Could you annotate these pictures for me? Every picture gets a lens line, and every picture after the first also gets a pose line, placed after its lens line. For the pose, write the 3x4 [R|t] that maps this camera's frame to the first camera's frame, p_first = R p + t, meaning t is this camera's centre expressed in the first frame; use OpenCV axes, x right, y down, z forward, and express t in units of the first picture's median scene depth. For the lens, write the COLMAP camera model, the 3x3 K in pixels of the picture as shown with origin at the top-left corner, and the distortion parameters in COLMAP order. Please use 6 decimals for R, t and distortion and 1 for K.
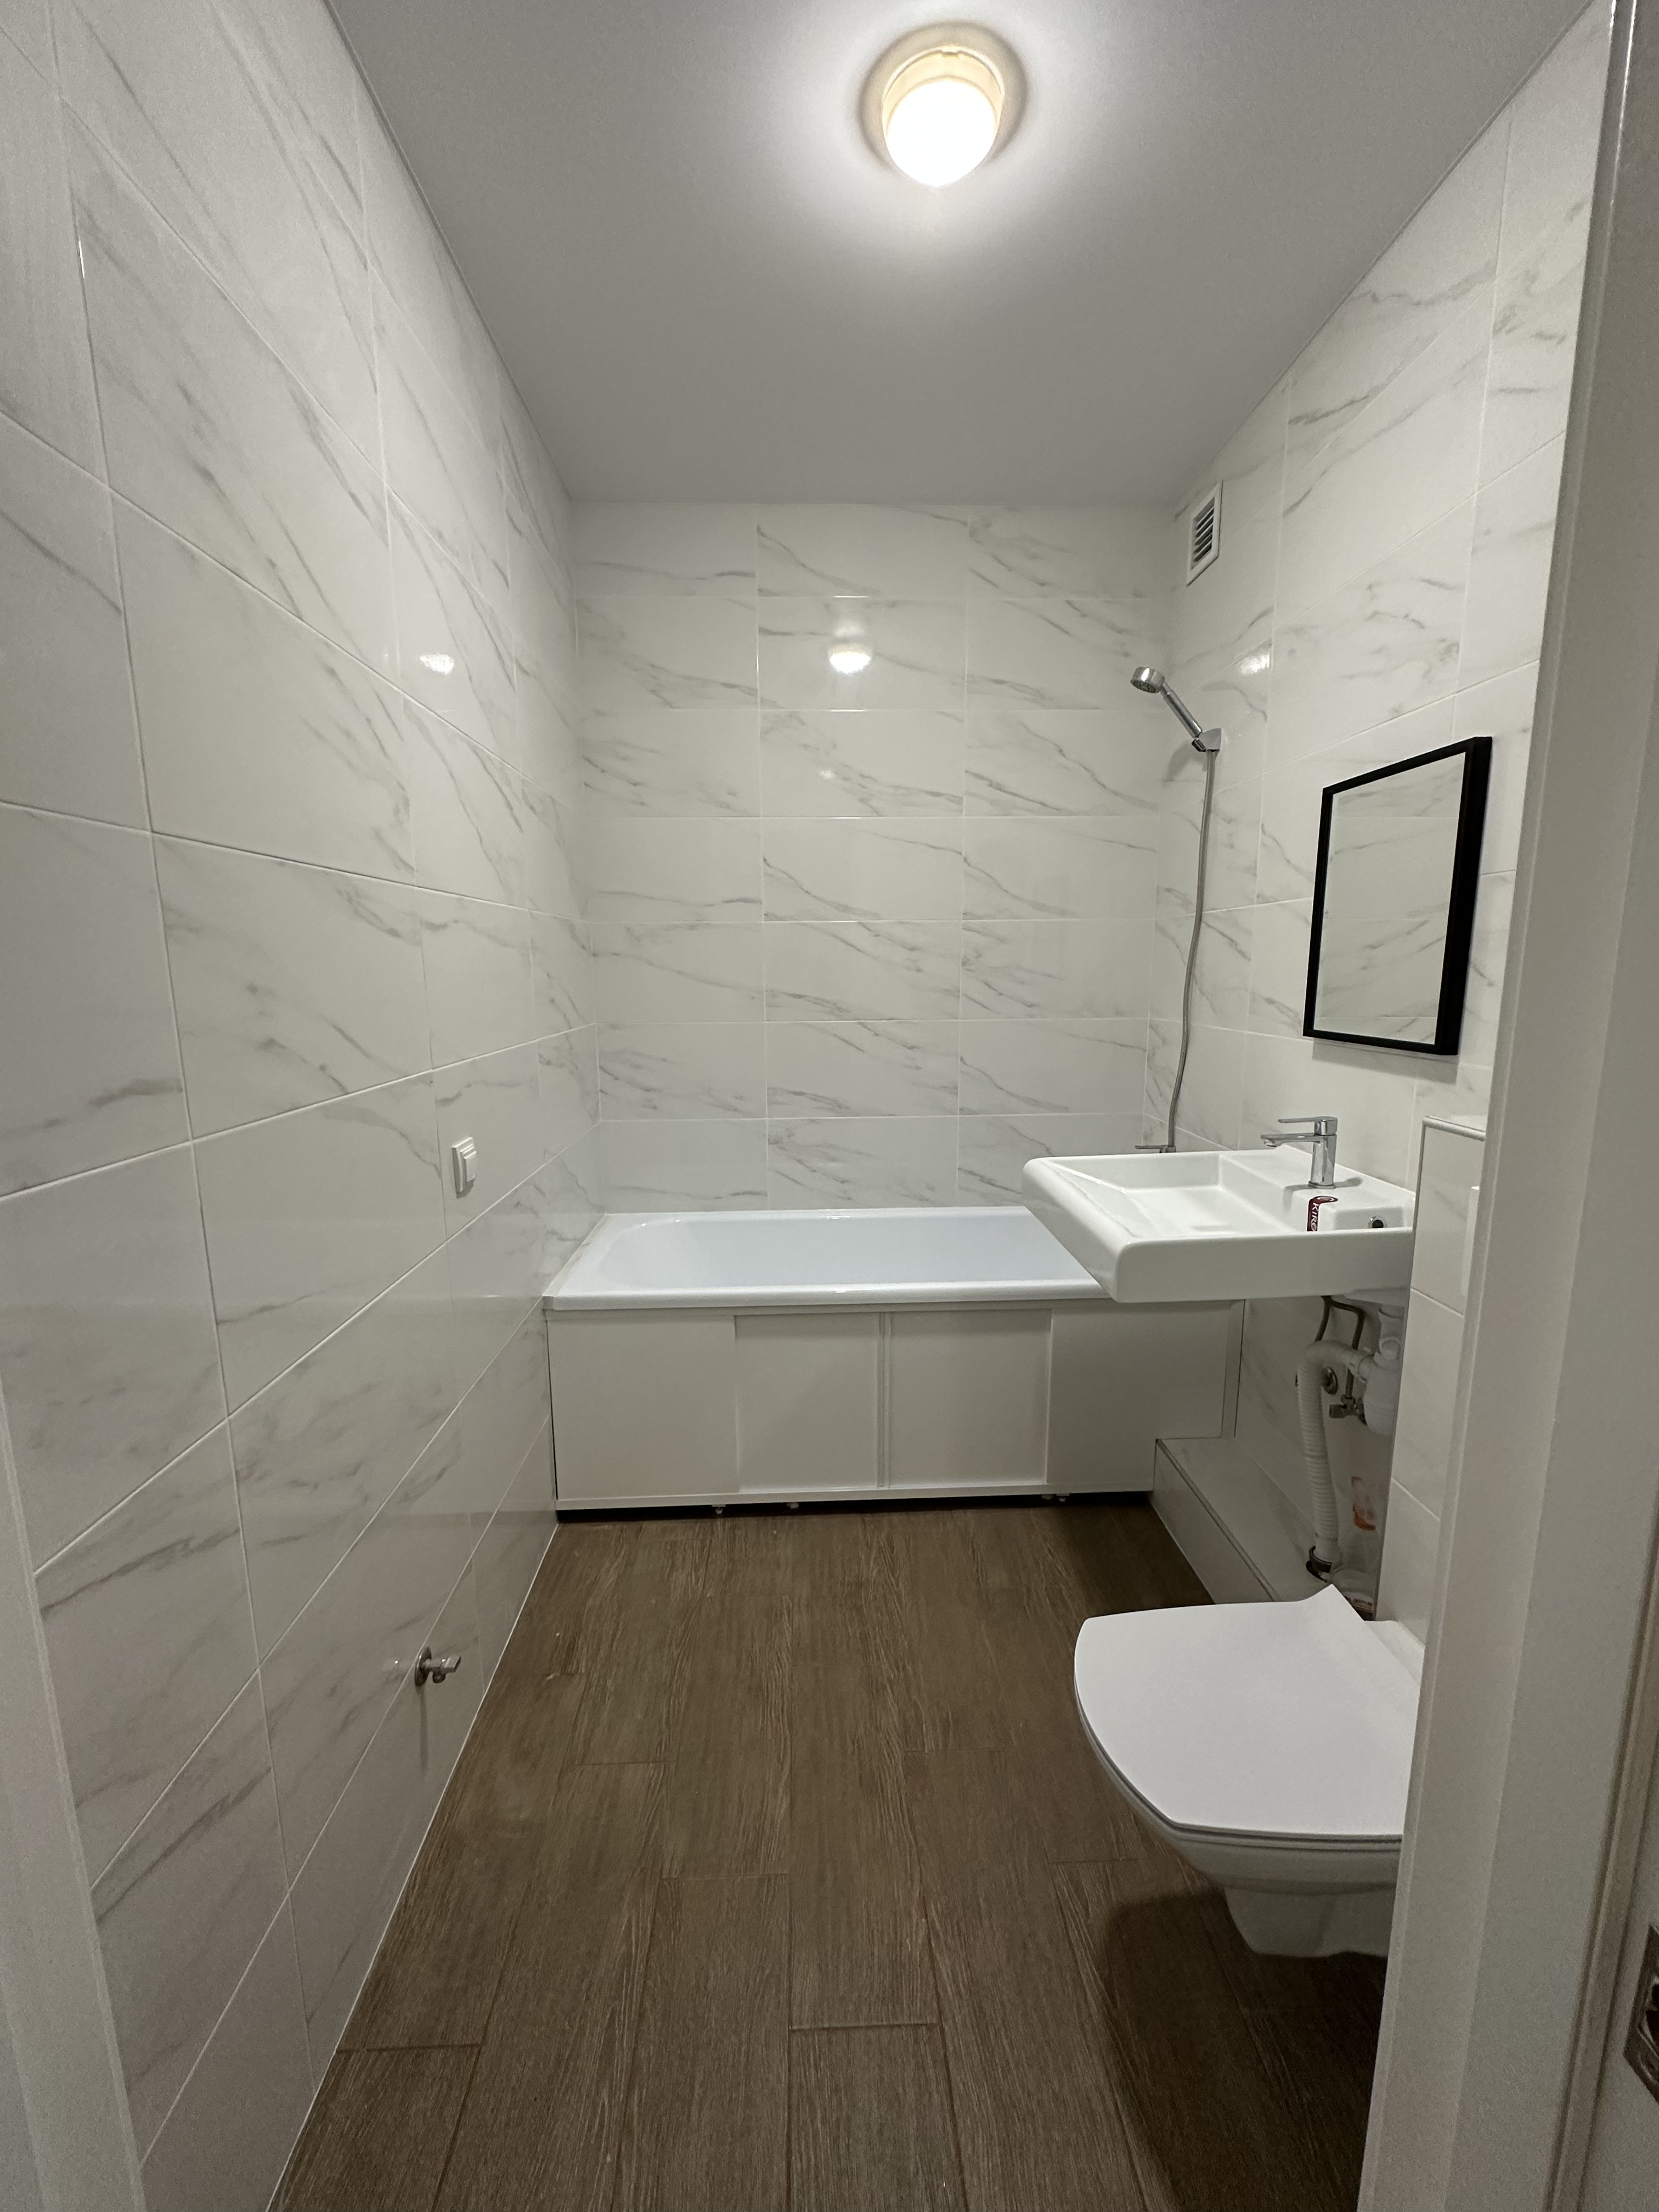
lens RADIAL K [[878.1, 0, 827.0], [0, 878.1, 1109.4], [0, 0, 1]] dist [-0.003463, 0.000781]
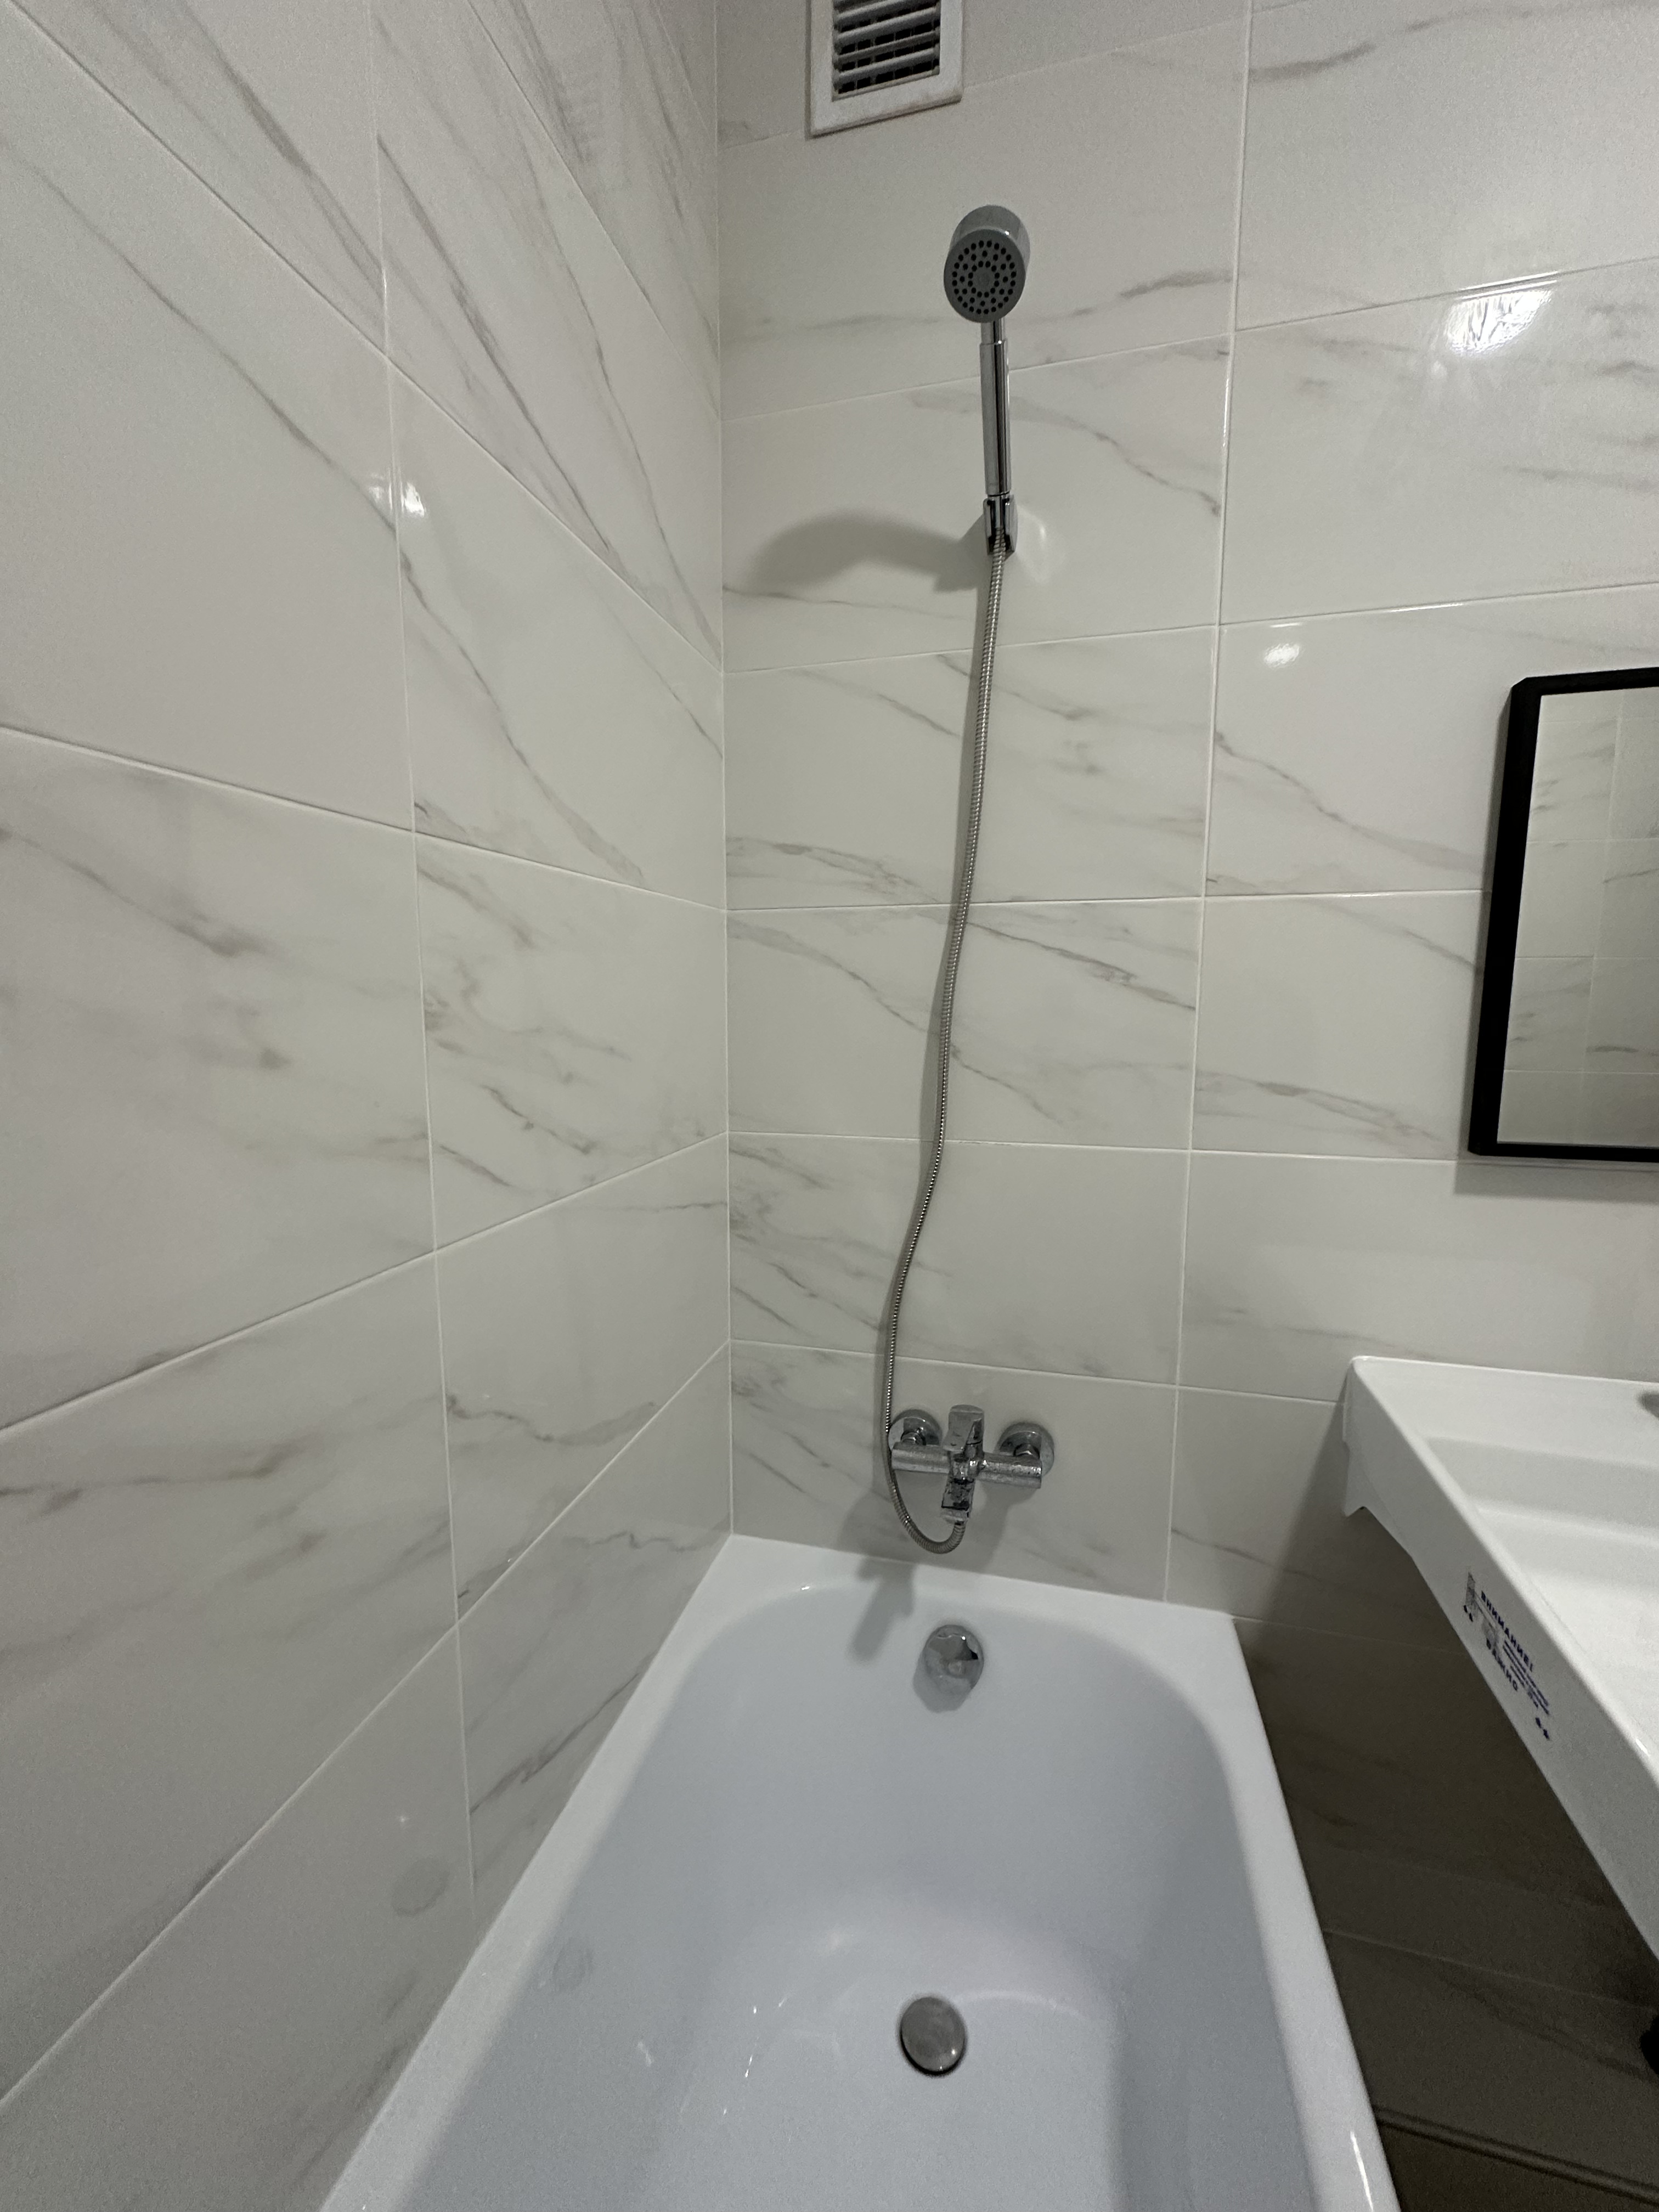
lens RADIAL K [[878.1, 0, 829.3], [0, 878.1, 1106.5], [0, 0, 1]] dist [-0.003463, 0.000781]
pose [[0.284089, -0.113531, 0.952053, -0.054573], [0.153265, 0.985574, 0.071794, -0.187405], [-0.946469, 0.125520, 0.297391, 1.081050]]
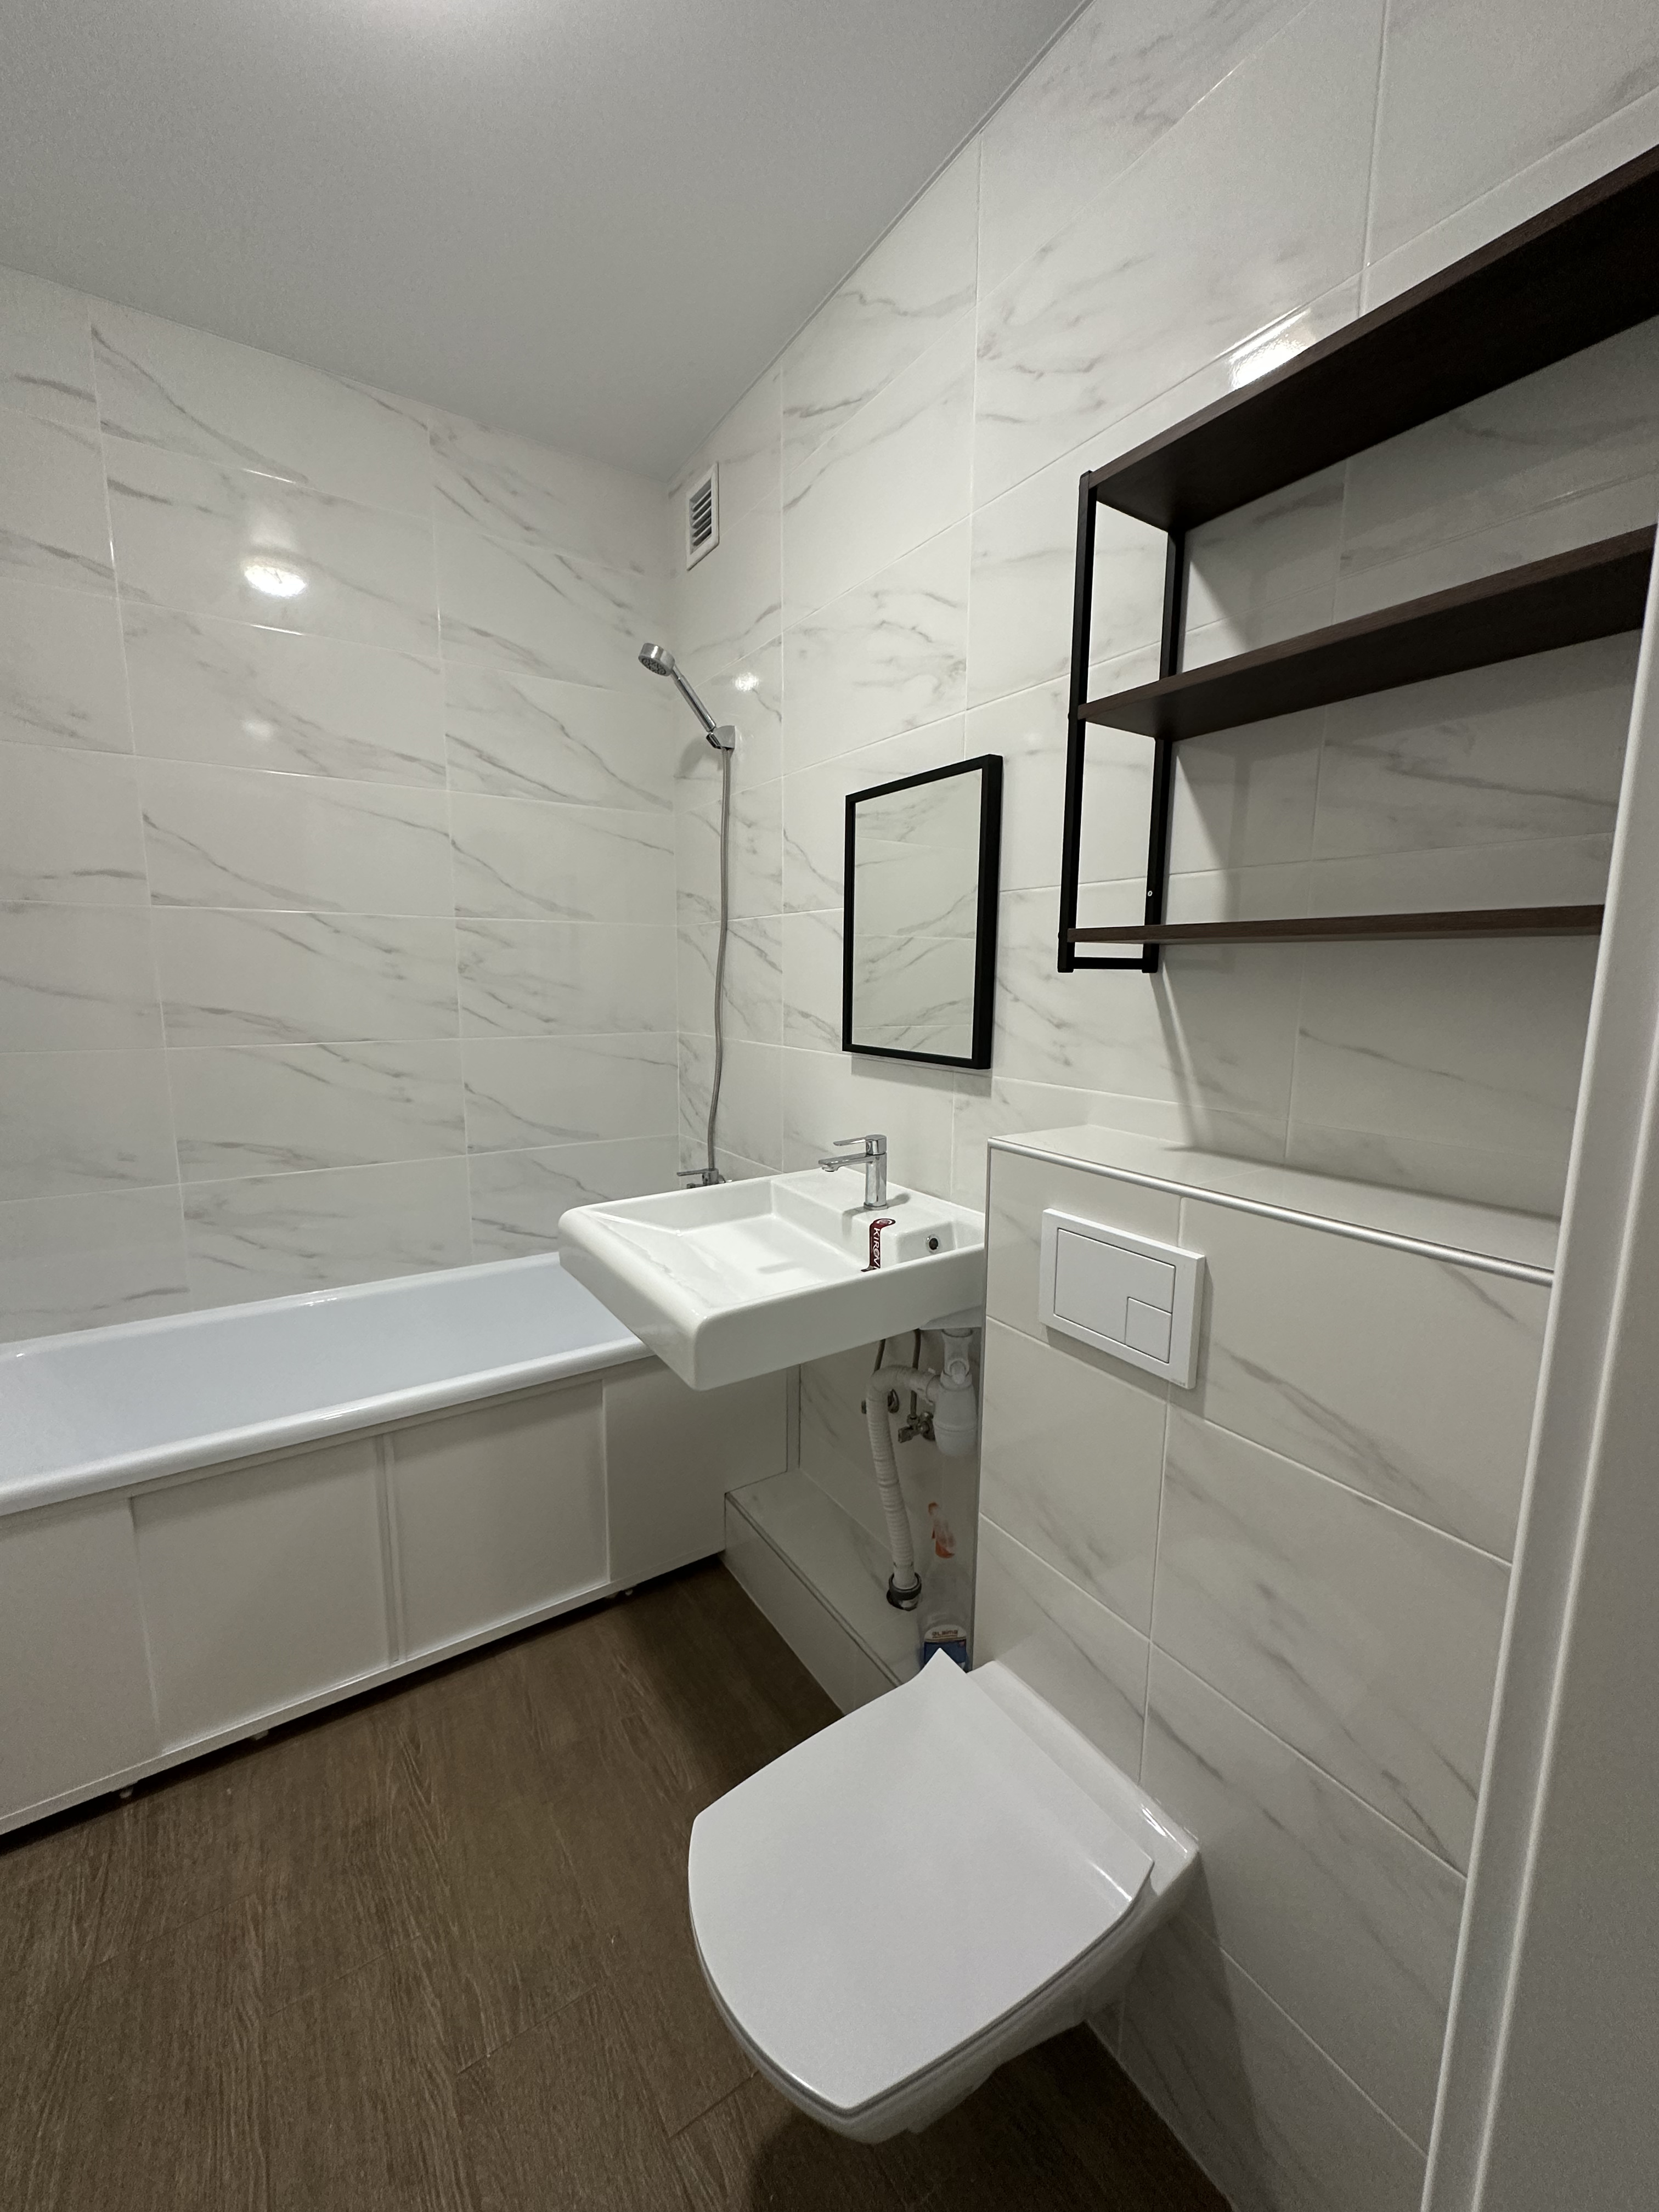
lens RADIAL K [[878.1, 0, 829.0], [0, 878.1, 1106.8], [0, 0, 1]] dist [-0.003463, 0.000781]
pose [[0.853438, -0.063937, 0.517258, 0.022646], [0.070057, 0.997513, 0.007711, -0.027383], [-0.516464, 0.029657, 0.855795, 0.162152]]
